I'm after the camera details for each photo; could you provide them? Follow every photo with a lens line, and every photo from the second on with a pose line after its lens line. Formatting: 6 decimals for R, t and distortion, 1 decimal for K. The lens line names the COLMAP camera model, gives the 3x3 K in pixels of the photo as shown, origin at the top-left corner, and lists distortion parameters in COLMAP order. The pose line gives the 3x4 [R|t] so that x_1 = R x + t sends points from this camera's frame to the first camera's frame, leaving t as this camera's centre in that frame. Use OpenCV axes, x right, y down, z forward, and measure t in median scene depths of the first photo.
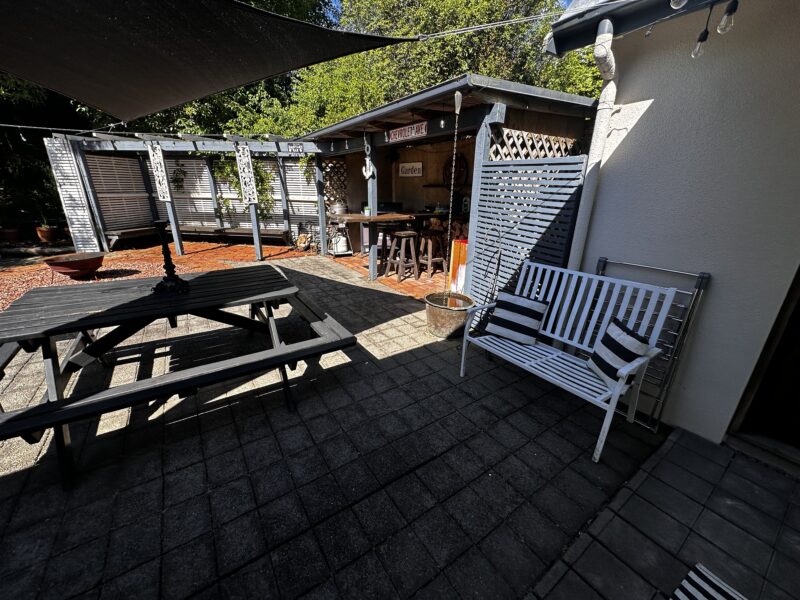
lens RADIAL K [[317.5, 0, 400.0], [0, 317.5, 300.0], [0, 0, 1]] dist [0.000602, 0.000091]
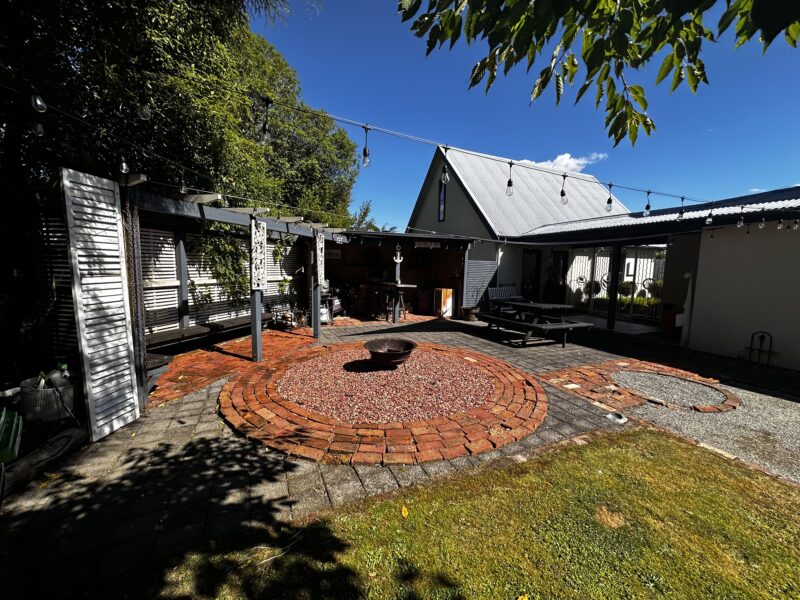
lens RADIAL K [[317.5, 0, 400.0], [0, 317.5, 300.0], [0, 0, 1]] dist [0.000602, 0.000091]
pose [[0.166538, -0.120712, 0.978618, -1.387562], [0.316715, 0.946437, 0.062845, -0.227148], [-0.933786, 0.299477, 0.195849, 0.542584]]
